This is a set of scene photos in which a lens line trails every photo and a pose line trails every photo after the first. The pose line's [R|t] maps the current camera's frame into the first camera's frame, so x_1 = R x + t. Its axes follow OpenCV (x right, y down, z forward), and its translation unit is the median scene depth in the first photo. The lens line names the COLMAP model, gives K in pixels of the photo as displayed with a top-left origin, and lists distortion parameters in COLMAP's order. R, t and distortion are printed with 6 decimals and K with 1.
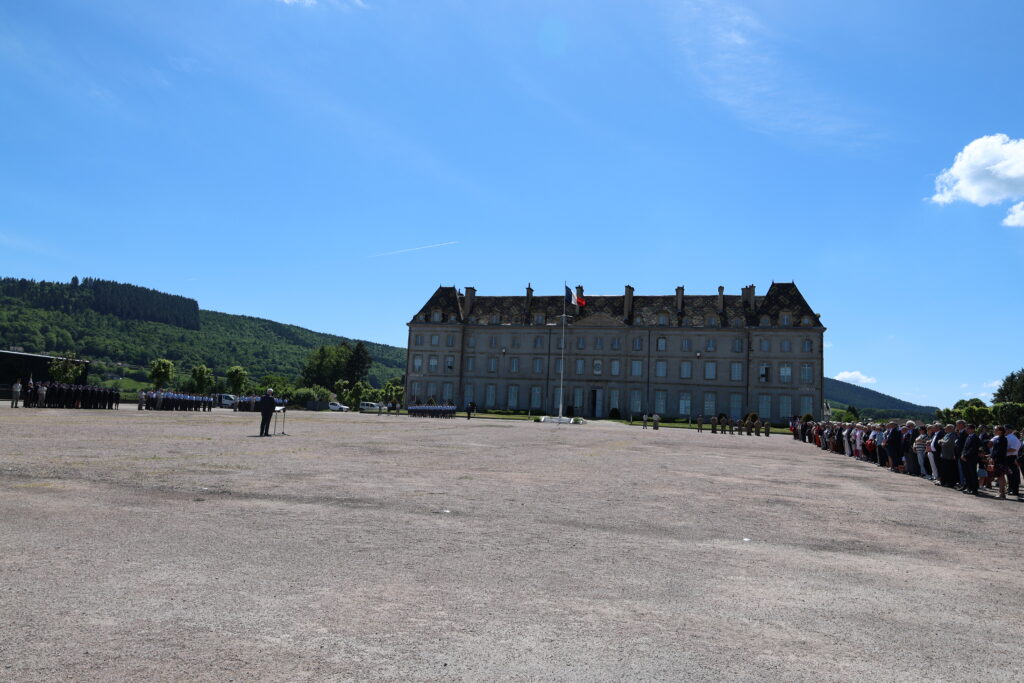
lens RADIAL K [[690.5, 0, 510.8], [0, 690.5, 337.0], [0, 0, 1]] dist [-0.011780, 0.007174]
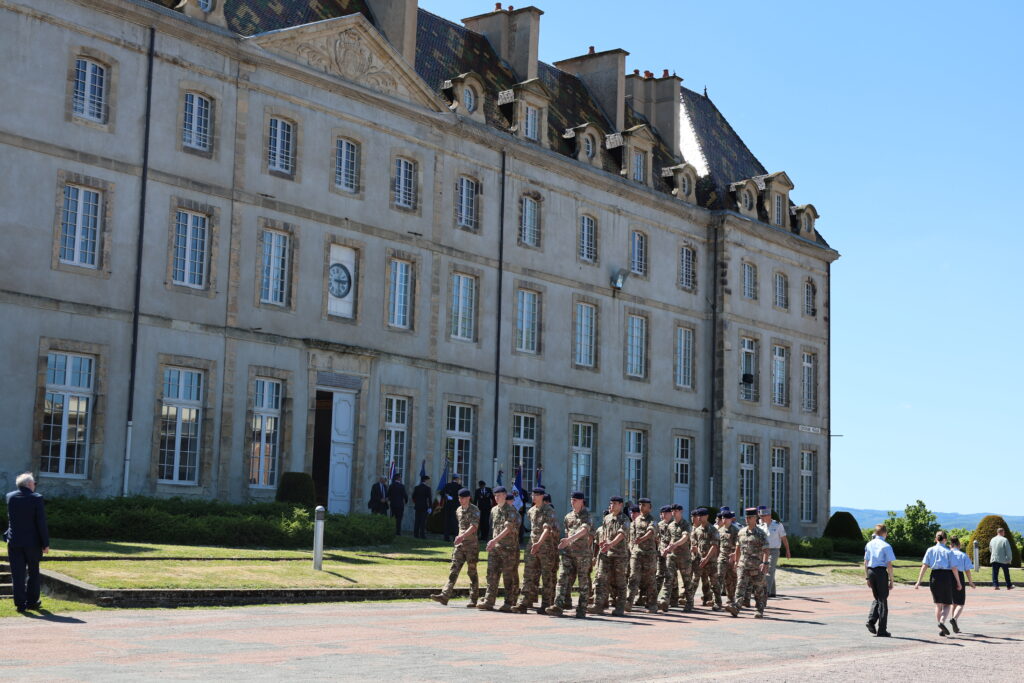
lens RADIAL K [[1470.1, 0, 514.7], [0, 1470.1, 342.3], [0, 0, 1]] dist [-0.005740, 0.000000]
pose [[0.384807, 0.081216, 0.919417, -0.249993], [-0.126104, 0.991407, -0.034797, 0.070552], [-0.914342, -0.102552, 0.391742, 0.787987]]
